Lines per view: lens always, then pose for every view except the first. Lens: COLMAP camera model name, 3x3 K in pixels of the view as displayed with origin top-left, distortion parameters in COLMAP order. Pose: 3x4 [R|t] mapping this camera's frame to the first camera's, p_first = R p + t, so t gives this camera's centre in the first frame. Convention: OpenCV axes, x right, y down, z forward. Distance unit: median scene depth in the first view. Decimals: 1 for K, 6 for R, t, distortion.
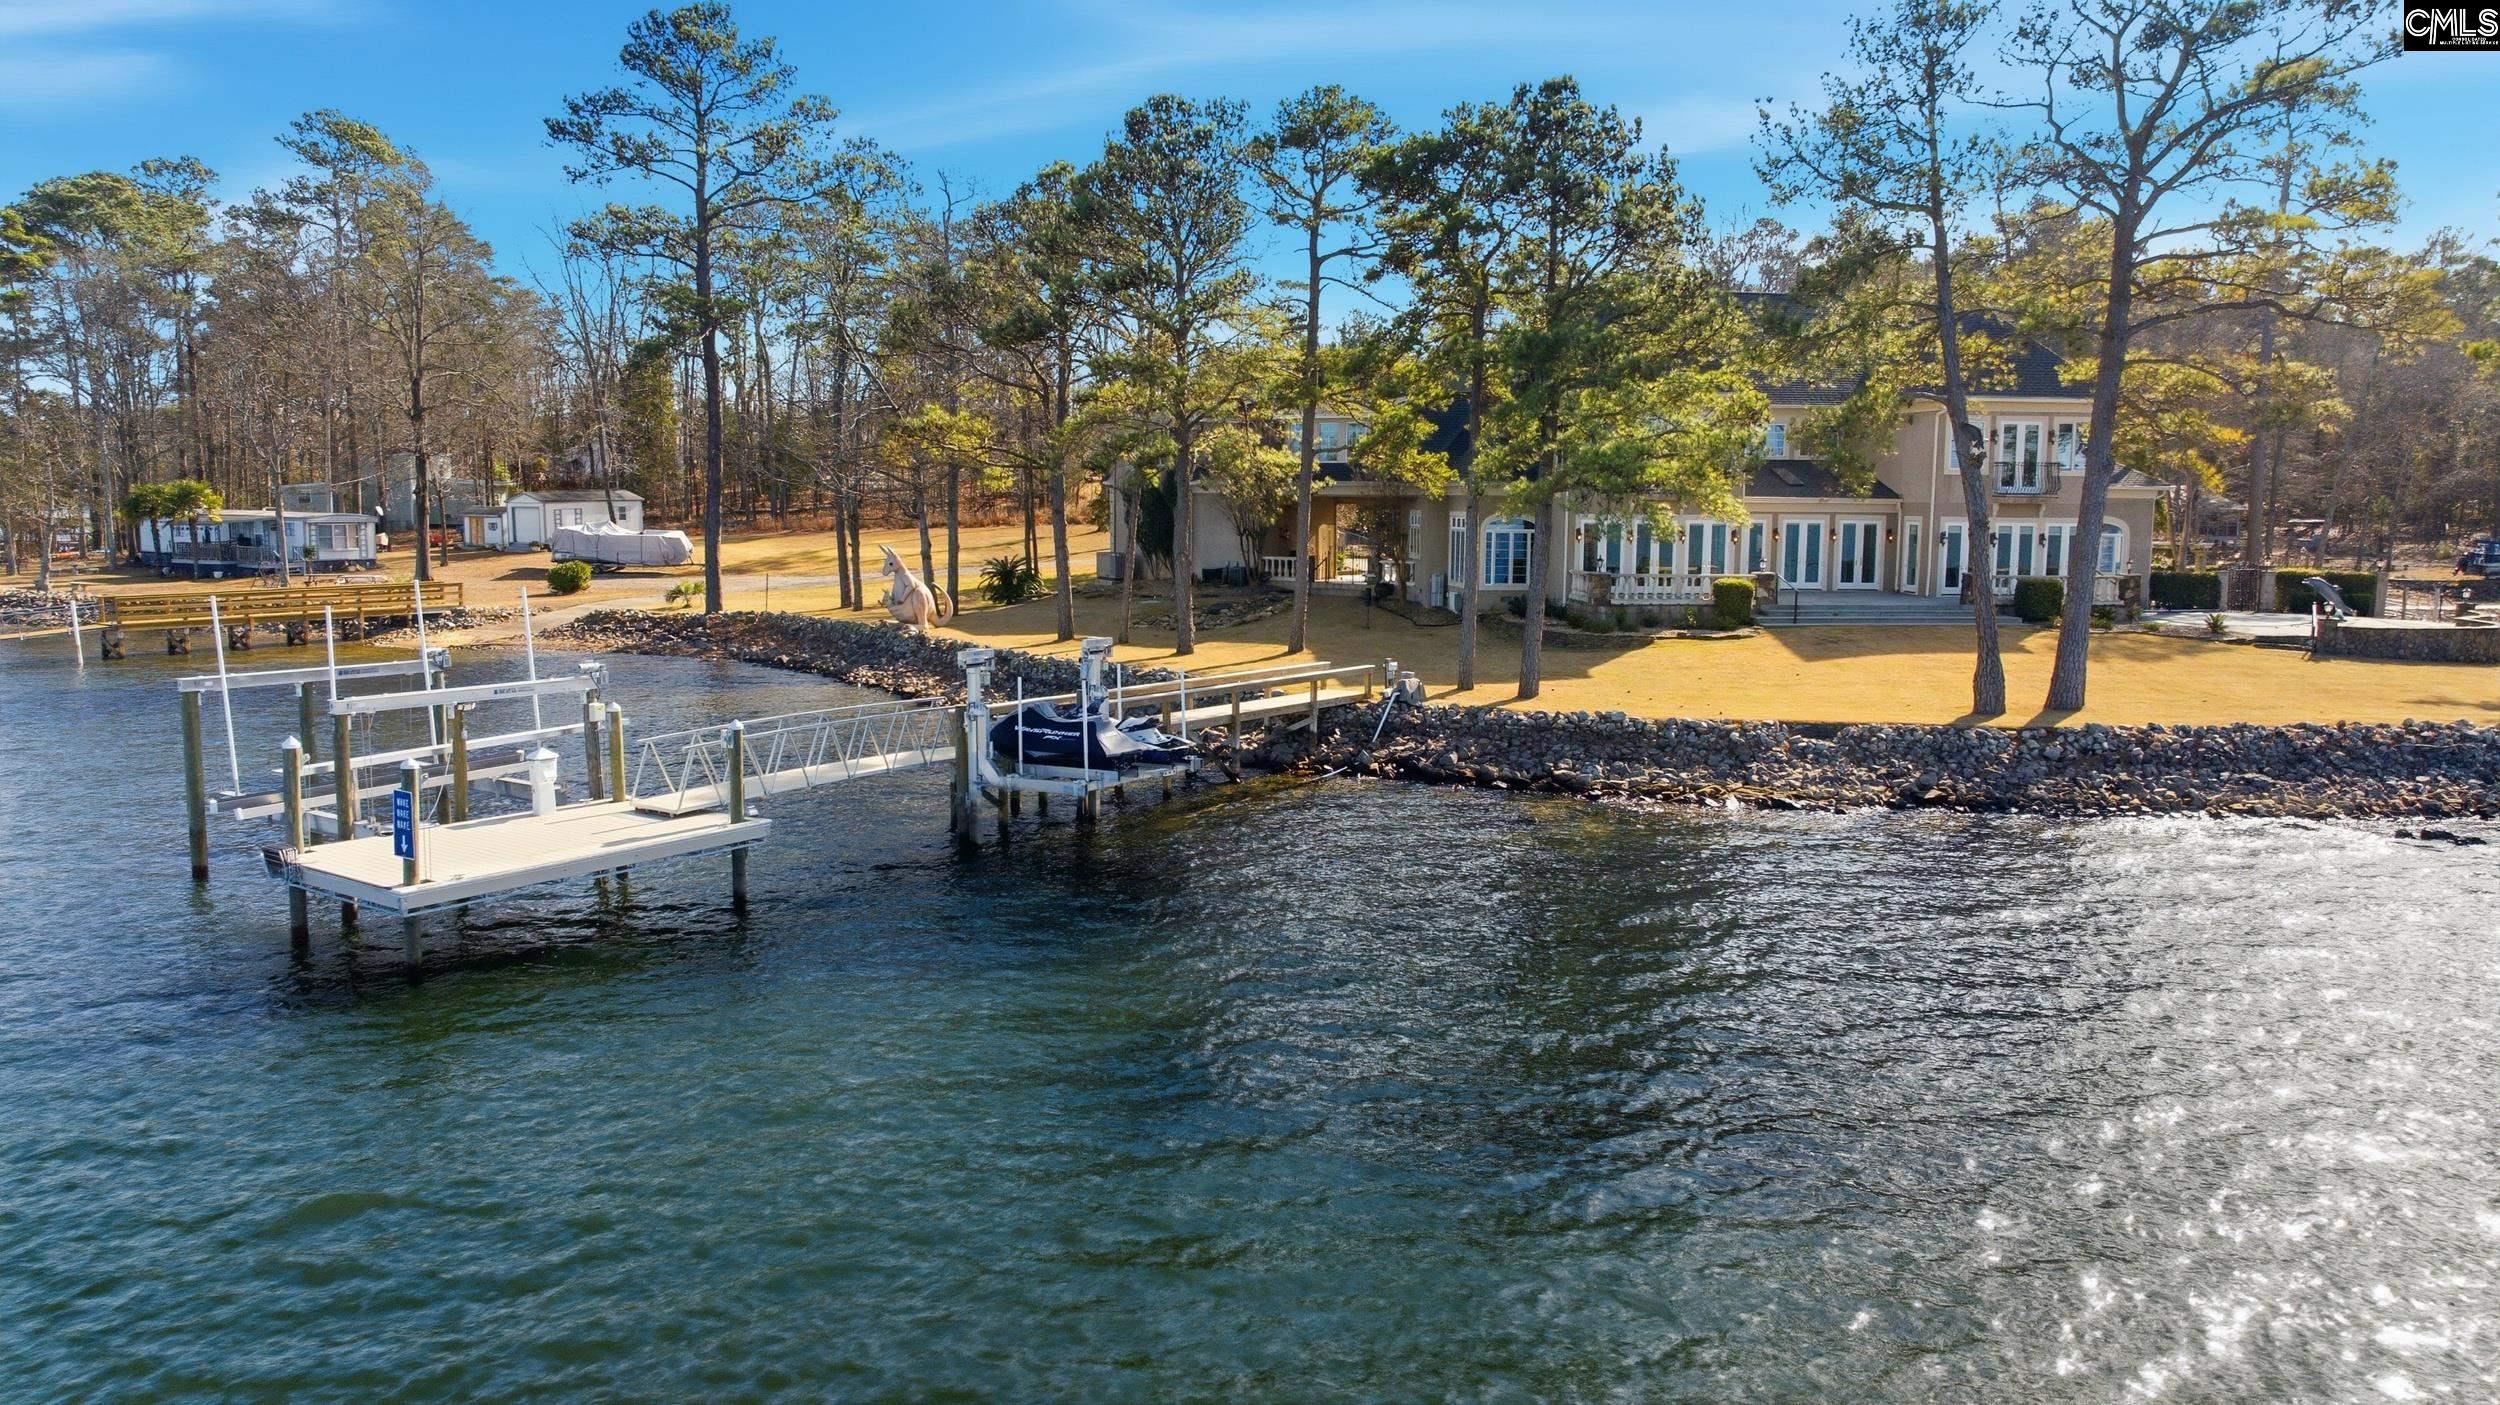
lens RADIAL K [[1759.5, 0, 1250.0], [0, 1759.5, 702.5], [0, 0, 1]] dist [-0.041442, 0.047694]
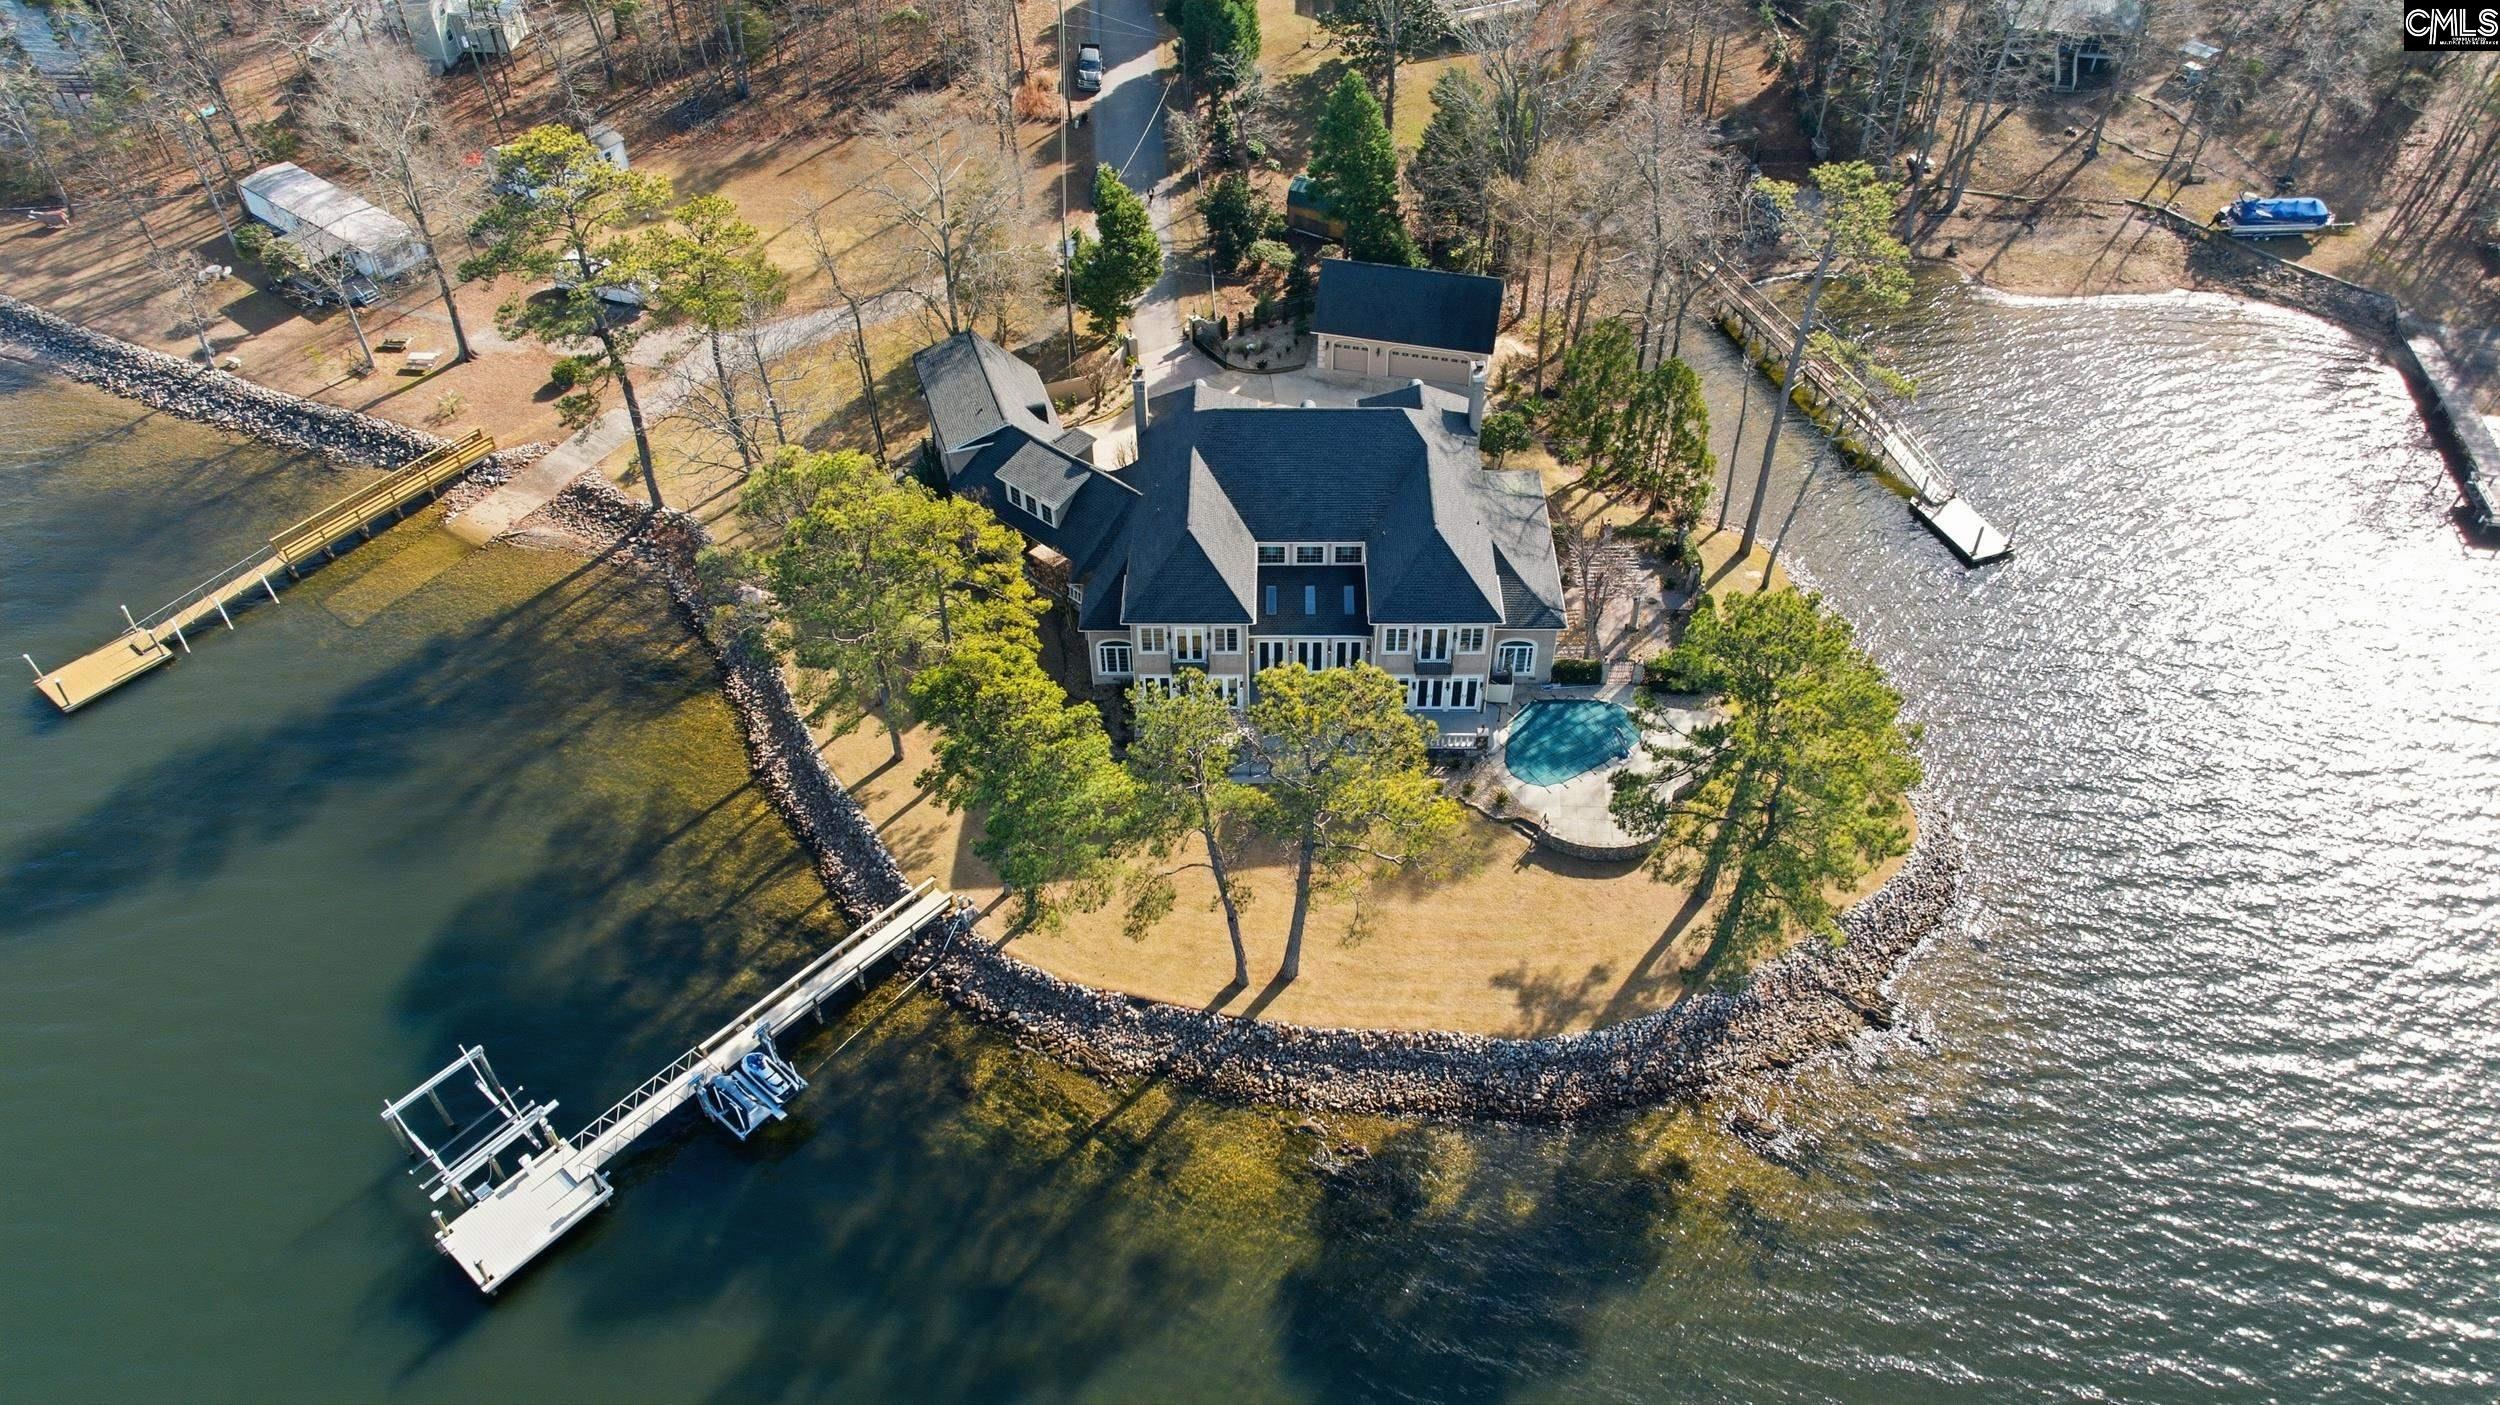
lens RADIAL K [[1759.5, 0, 1250.0], [0, 1759.5, 702.5], [0, 0, 1]] dist [-0.041442, 0.047694]
pose [[0.993430, 0.061447, -0.096544, 0.466863], [0.008892, 0.799626, 0.600433, -1.103869], [0.114094, -0.597347, 0.793826, -0.285990]]
